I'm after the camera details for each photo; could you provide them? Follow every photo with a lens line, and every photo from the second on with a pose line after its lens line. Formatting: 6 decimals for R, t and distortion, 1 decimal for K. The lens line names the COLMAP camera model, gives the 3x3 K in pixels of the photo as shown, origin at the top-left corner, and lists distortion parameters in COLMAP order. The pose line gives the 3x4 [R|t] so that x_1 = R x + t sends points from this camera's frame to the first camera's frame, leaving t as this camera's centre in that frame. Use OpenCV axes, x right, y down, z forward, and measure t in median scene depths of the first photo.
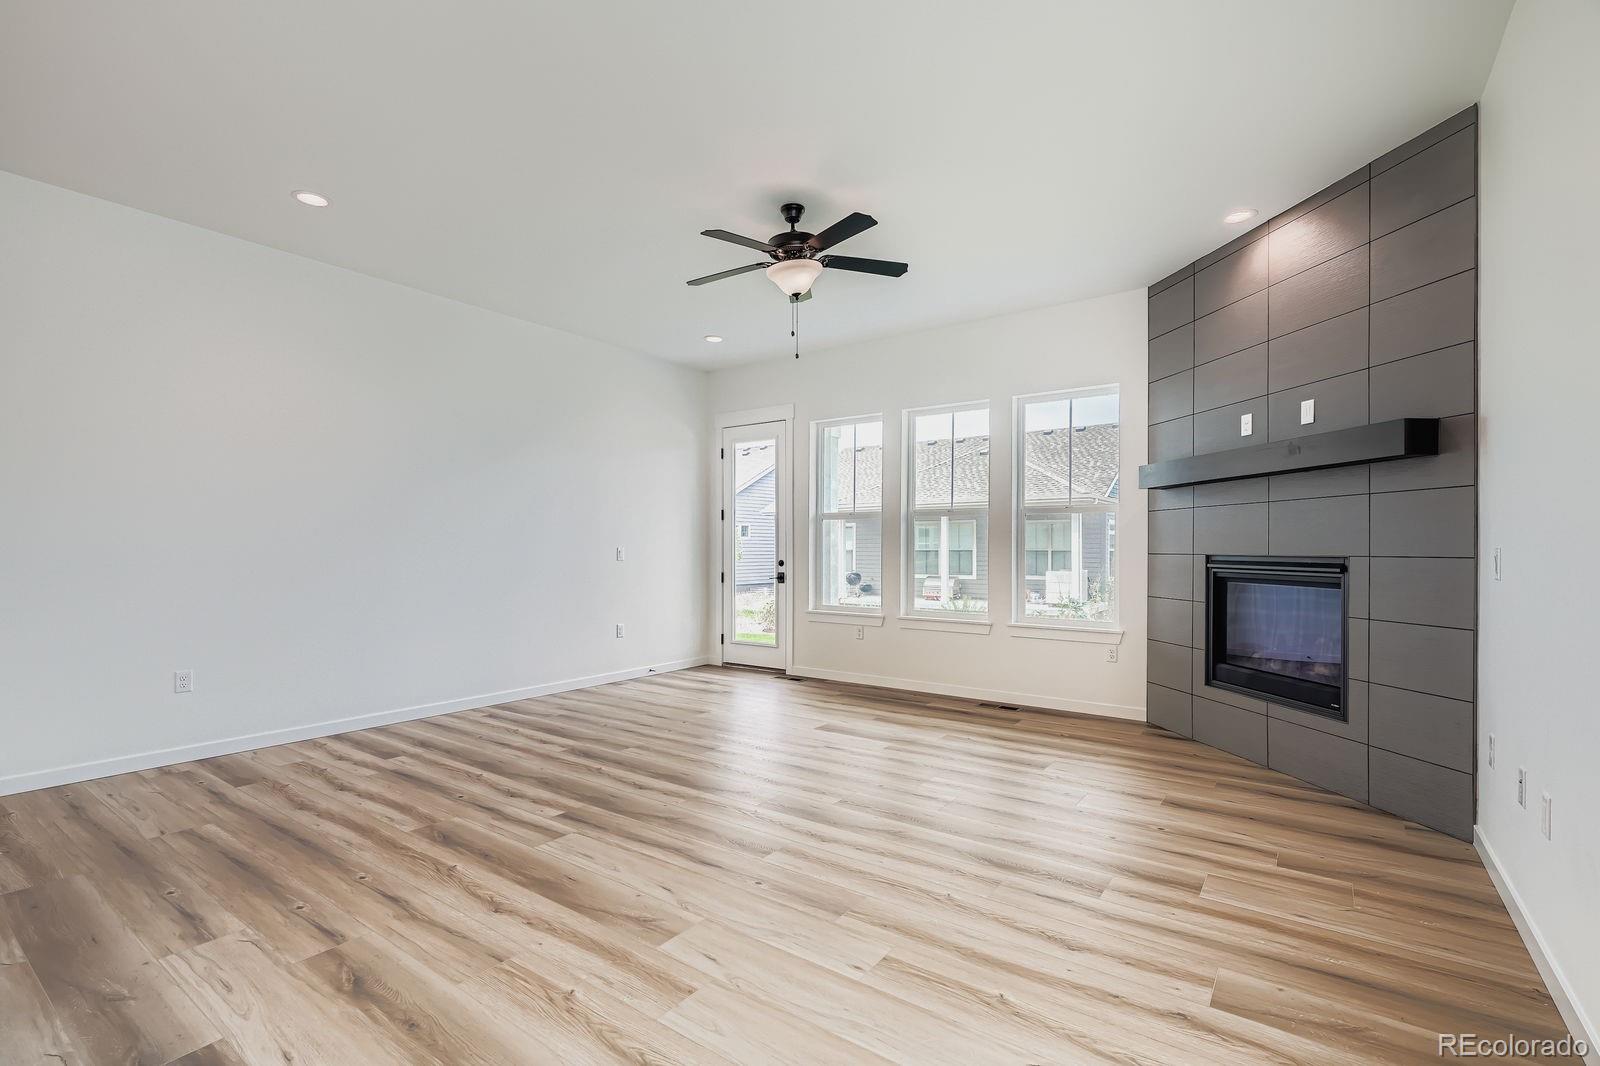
lens RADIAL K [[730.8, 0, 797.4], [0, 730.8, 547.4], [0, 0, 1]] dist [0.009567, -0.002835]
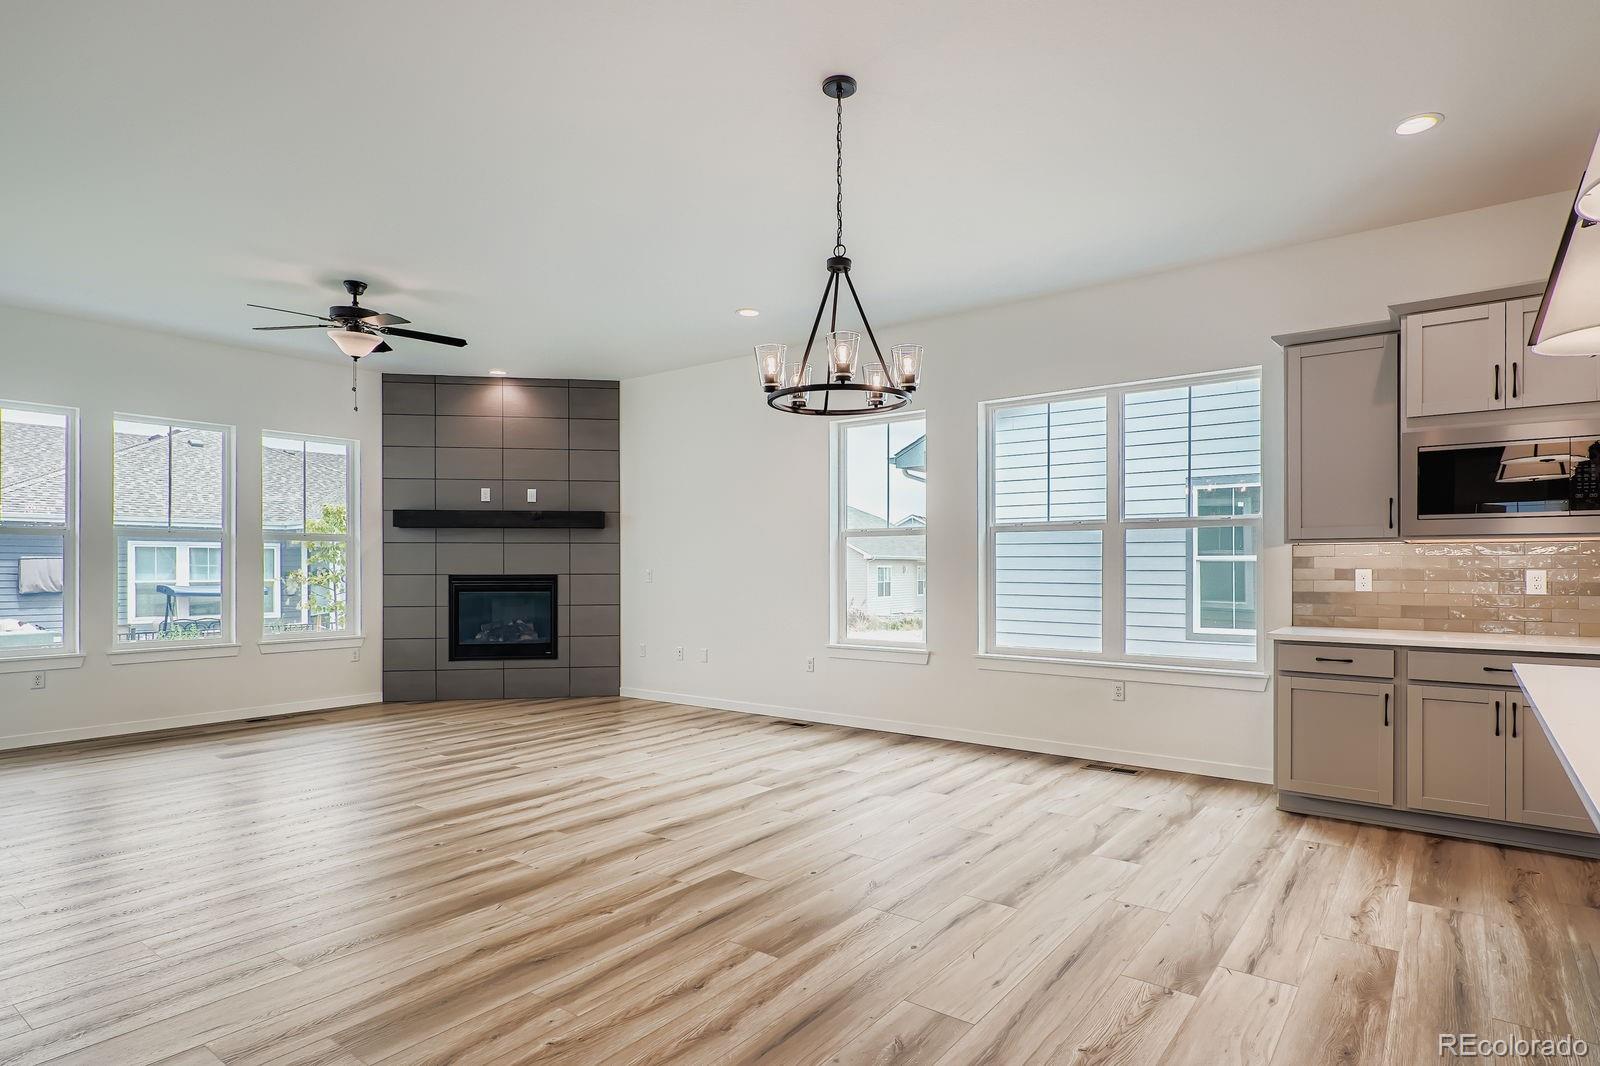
lens RADIAL K [[843.6, 0, 835.7], [0, 843.6, 569.4], [0, 0, 1]] dist [0.015402, -0.006267]
pose [[0.003661, -0.004176, 0.999985, -1.360312], [0.000194, 0.999991, 0.004176, -0.008867], [-0.999993, 0.000179, 0.003662, 0.226604]]
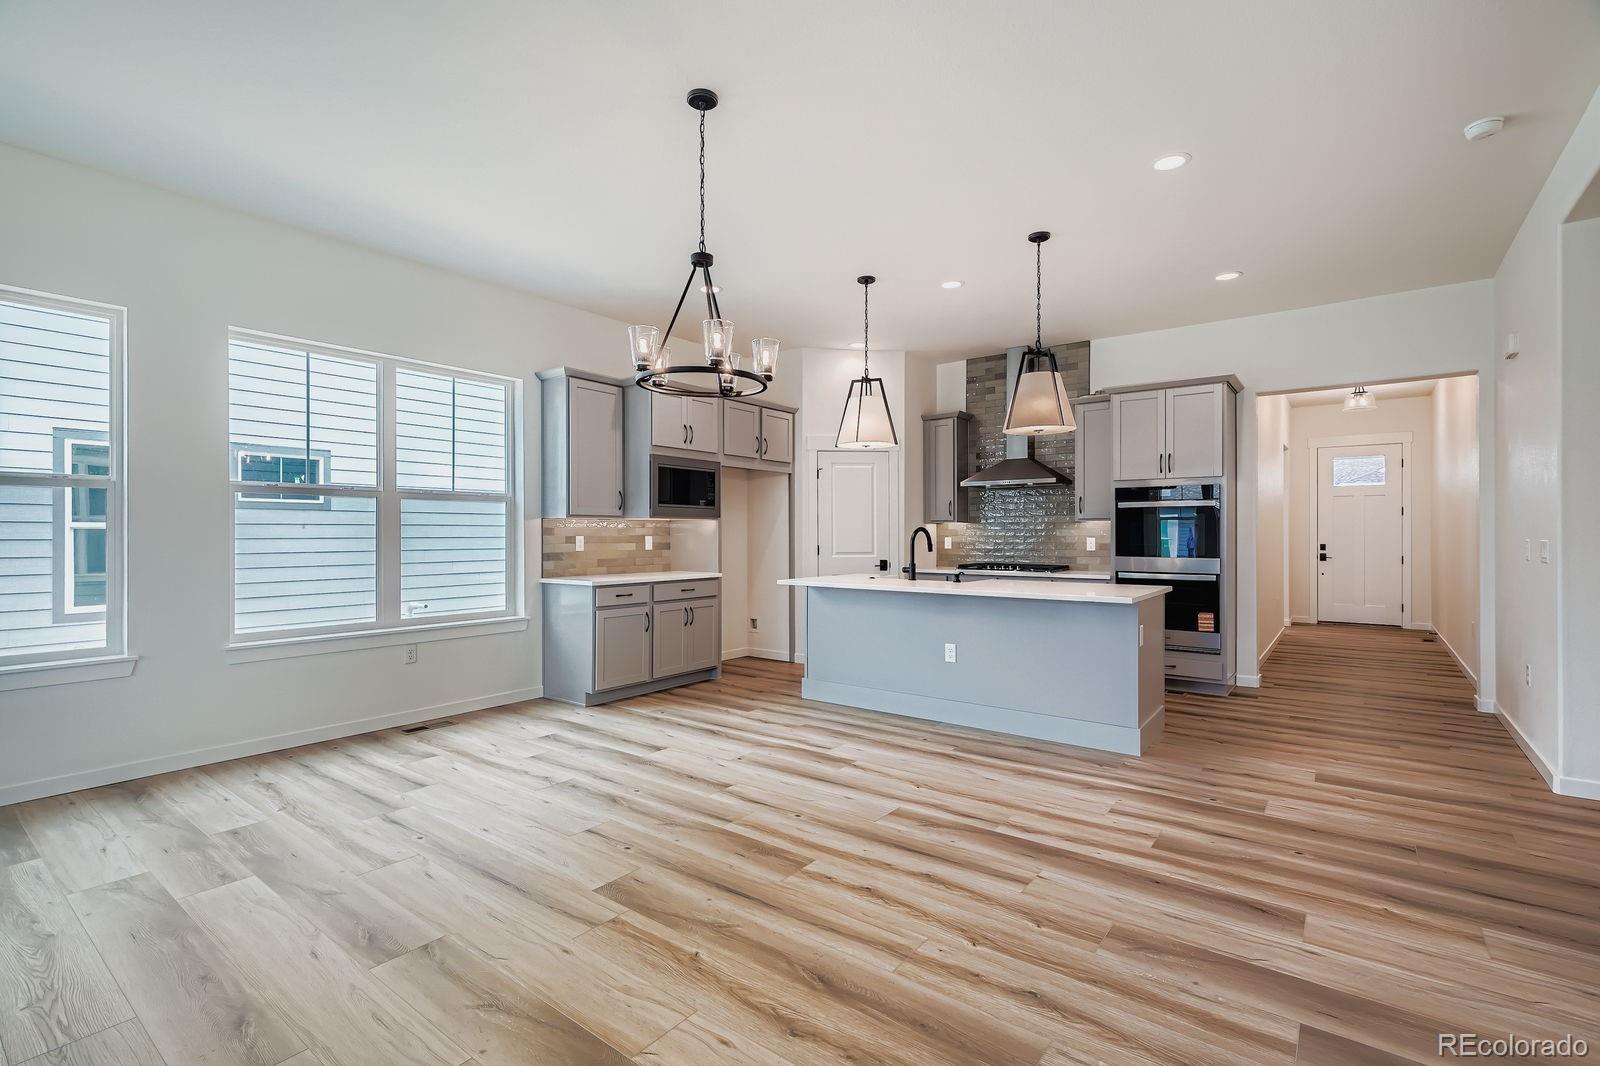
lens RADIAL K [[730.8, 0, 794.3], [0, 730.8, 533.6], [0, 0, 1]] dist [0.009567, -0.002835]
pose [[-0.999558, -0.000604, 0.029731, -0.682082], [-0.000631, 0.999999, -0.000875, -0.008414], [-0.029730, -0.000893, -0.999558, 0.982313]]
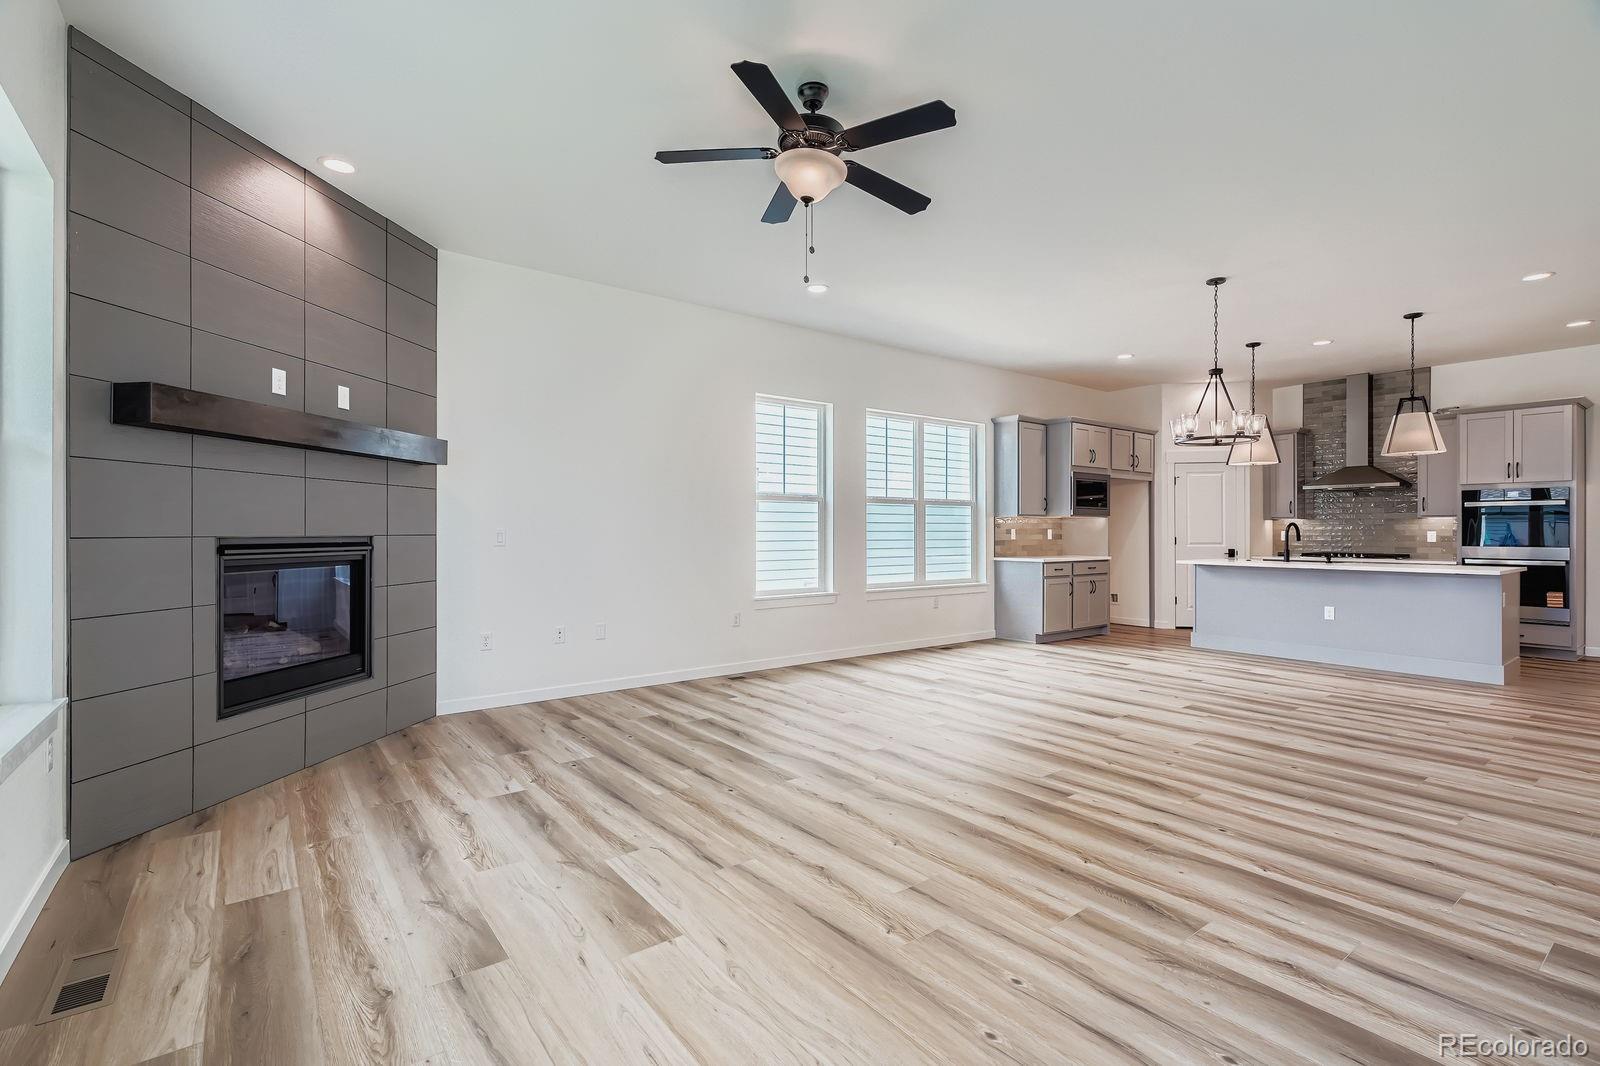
lens RADIAL K [[730.8, 0, 793.0], [0, 730.8, 530.2], [0, 0, 1]] dist [0.009567, -0.002835]
pose [[-0.956222, -0.002081, 0.292634, -0.214070], [-0.002494, 0.999996, -0.001036, 0.002644], [-0.292631, -0.001721, -0.956224, 1.745321]]
